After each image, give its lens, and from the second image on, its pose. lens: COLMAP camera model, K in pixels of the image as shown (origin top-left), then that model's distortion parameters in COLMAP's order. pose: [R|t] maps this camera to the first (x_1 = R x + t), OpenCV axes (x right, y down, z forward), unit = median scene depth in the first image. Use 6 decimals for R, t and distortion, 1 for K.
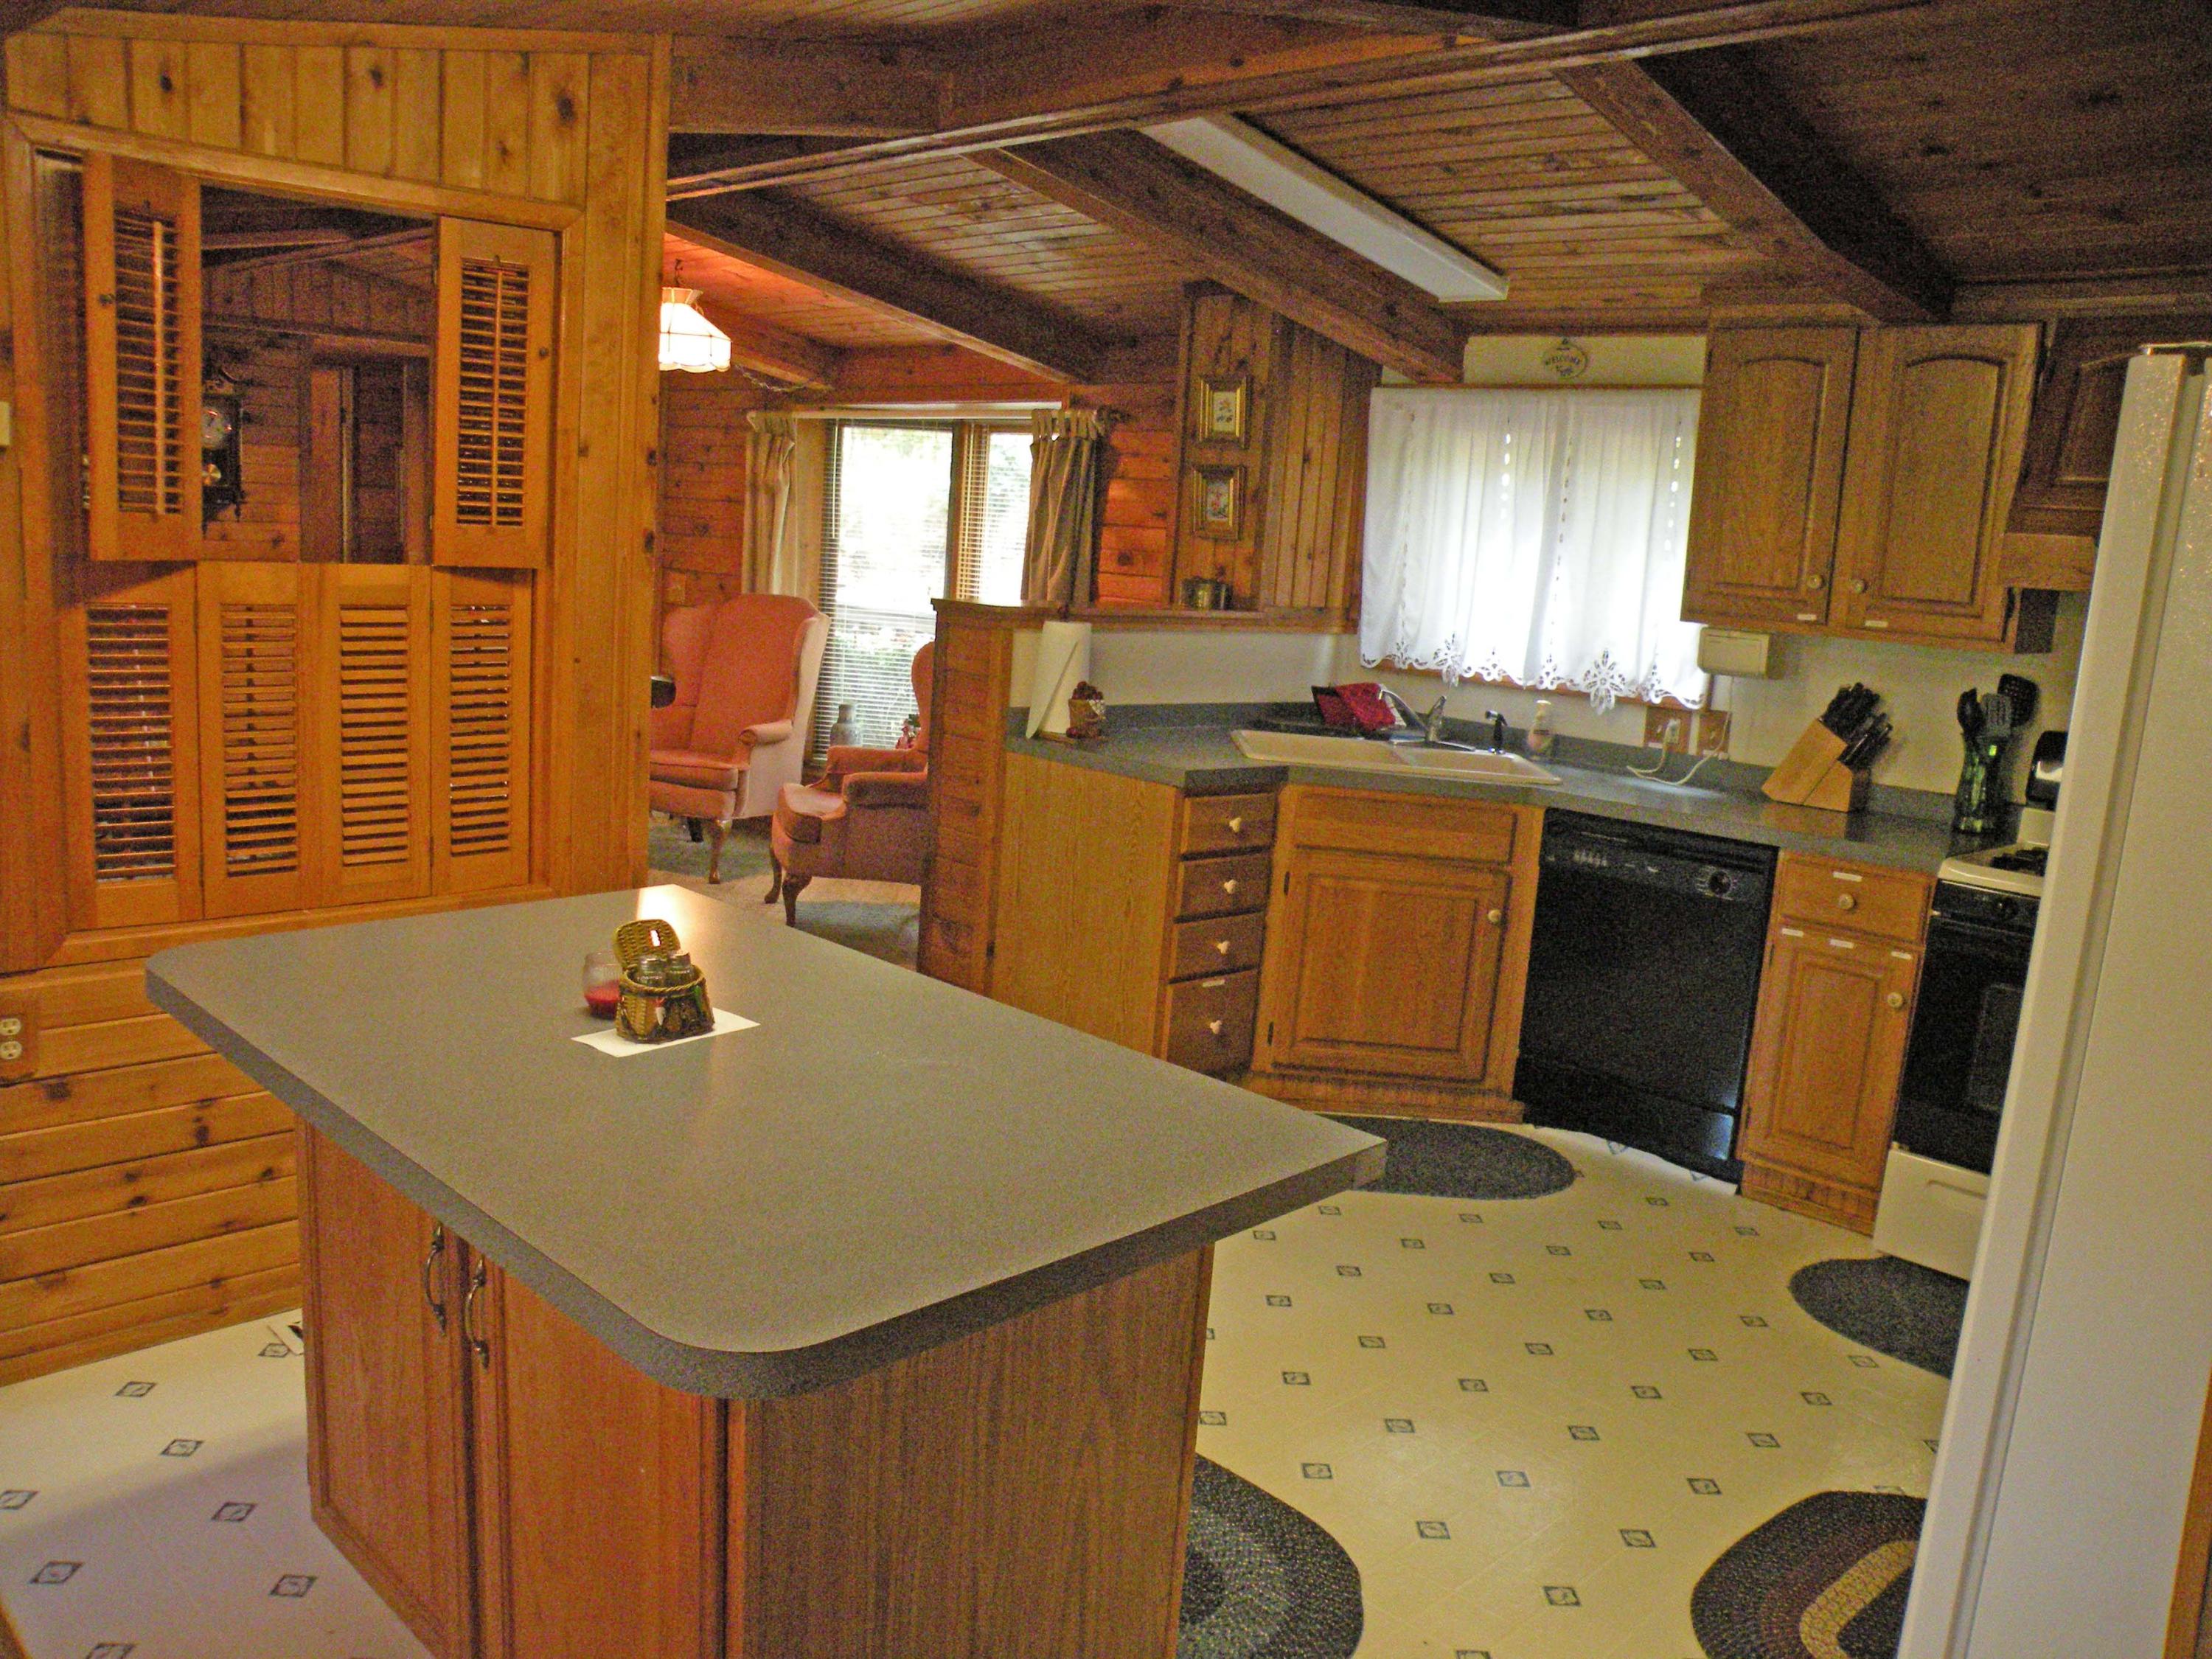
lens RADIAL K [[1775.5, 0, 1109.0], [0, 1775.5, 846.2], [0, 0, 1]] dist [-0.151236, 0.127303]
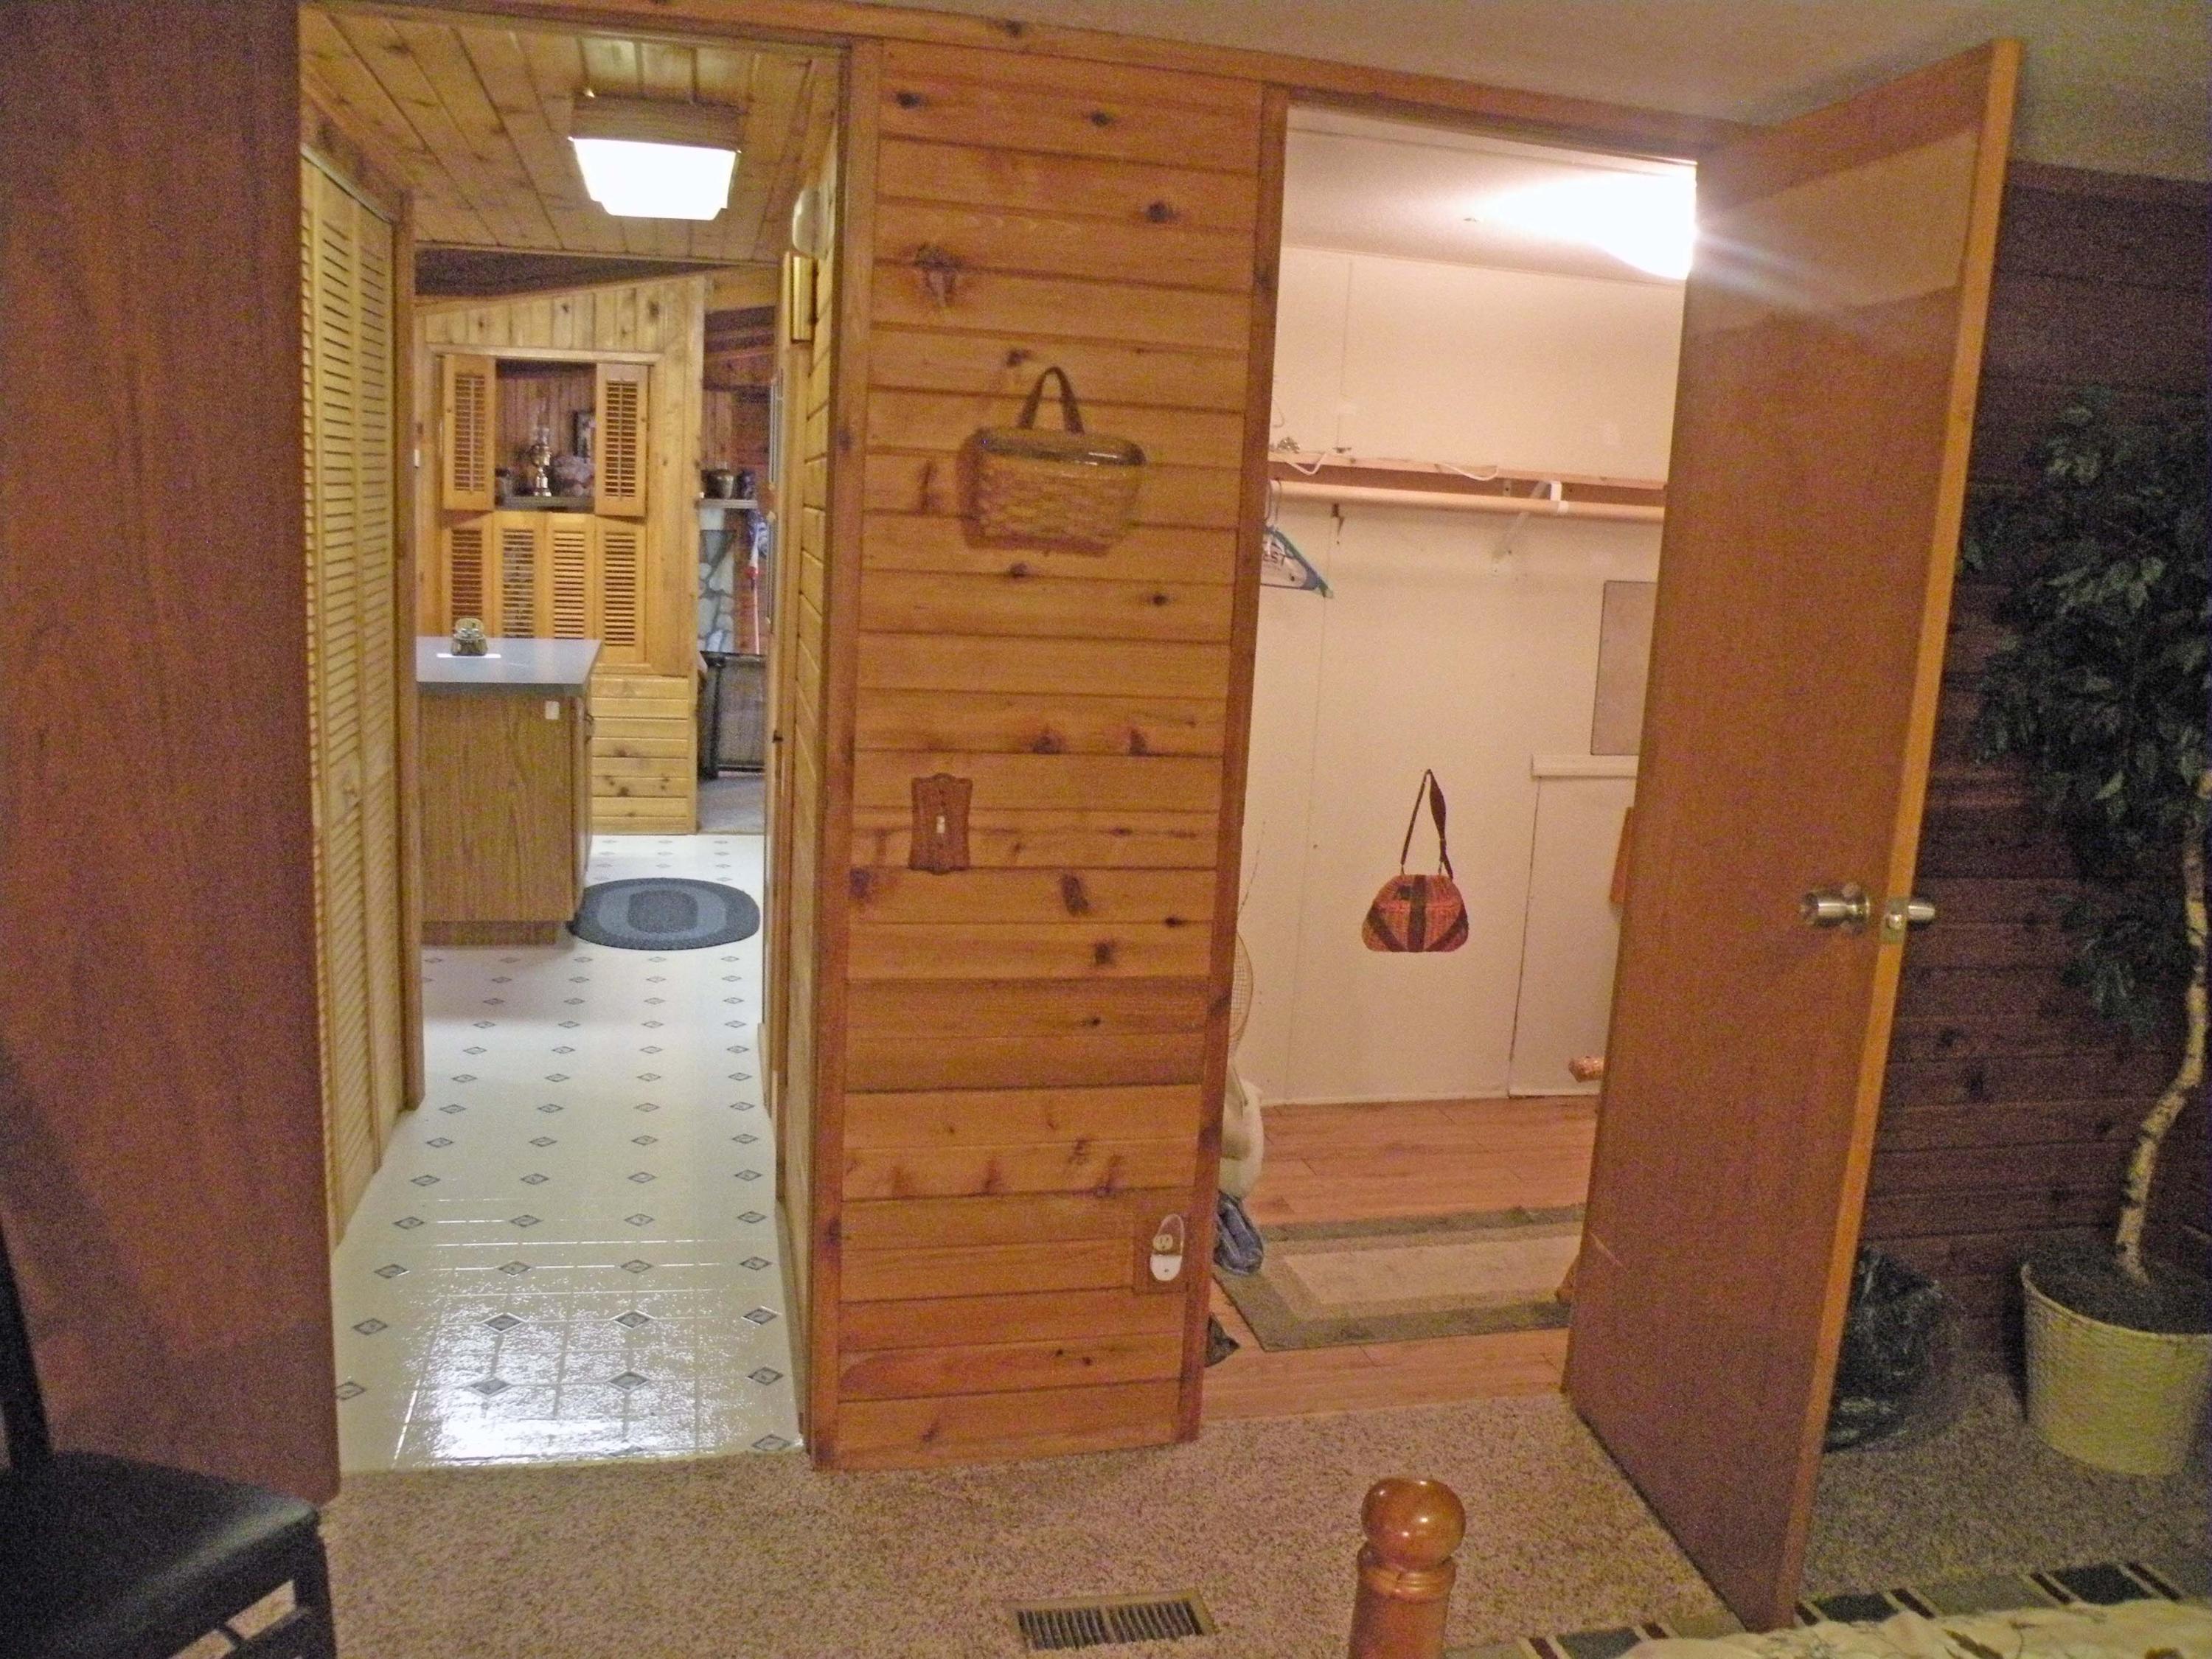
lens RADIAL K [[1775.5, 0, 1110.1], [0, 1775.5, 838.8], [0, 0, 1]] dist [-0.151236, 0.127303]
pose [[0.845507, 0.078900, -0.528103, 0.967983], [-0.092695, 0.995695, 0.000353, 0.135321], [0.525857, 0.048654, 0.849180, -0.389222]]
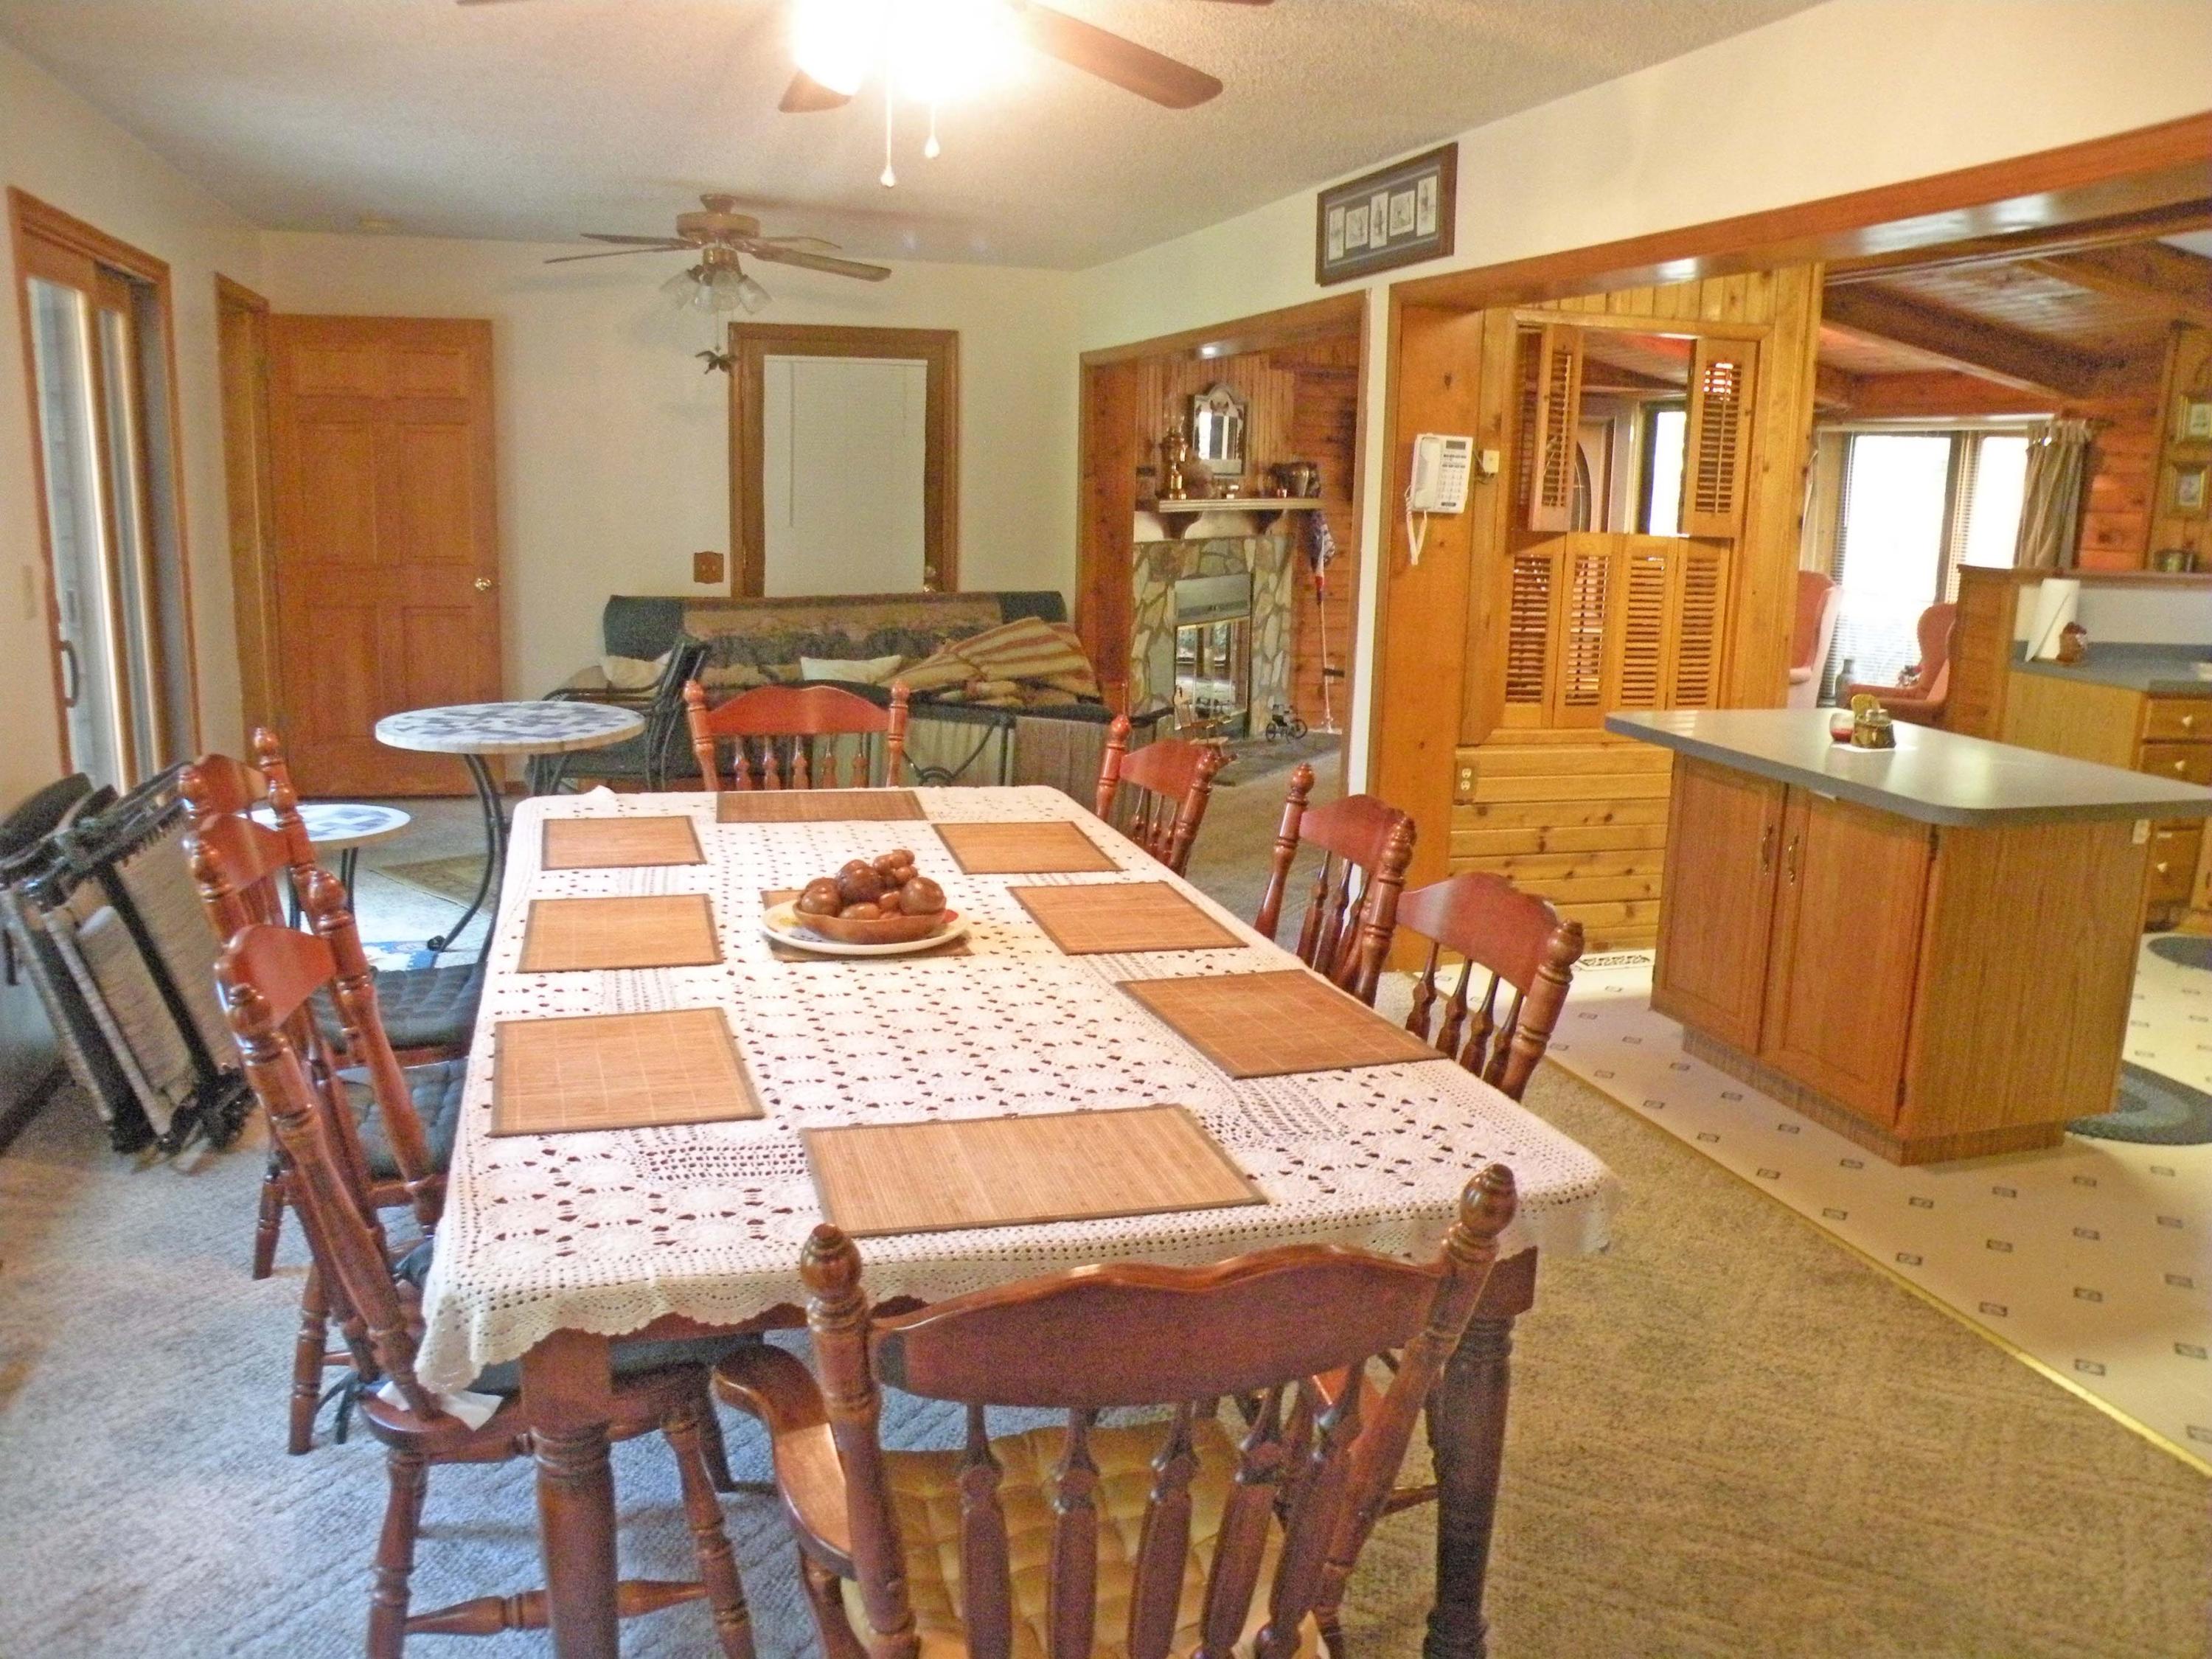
lens RADIAL K [[1775.5, 0, 1099.3], [0, 1775.5, 865.5], [0, 0, 1]] dist [-0.151236, 0.127303]
pose [[0.874384, 0.059724, -0.481545, -0.024340], [-0.054169, 0.998208, 0.025445, 0.106794], [0.482202, 0.003836, 0.876052, -0.556528]]
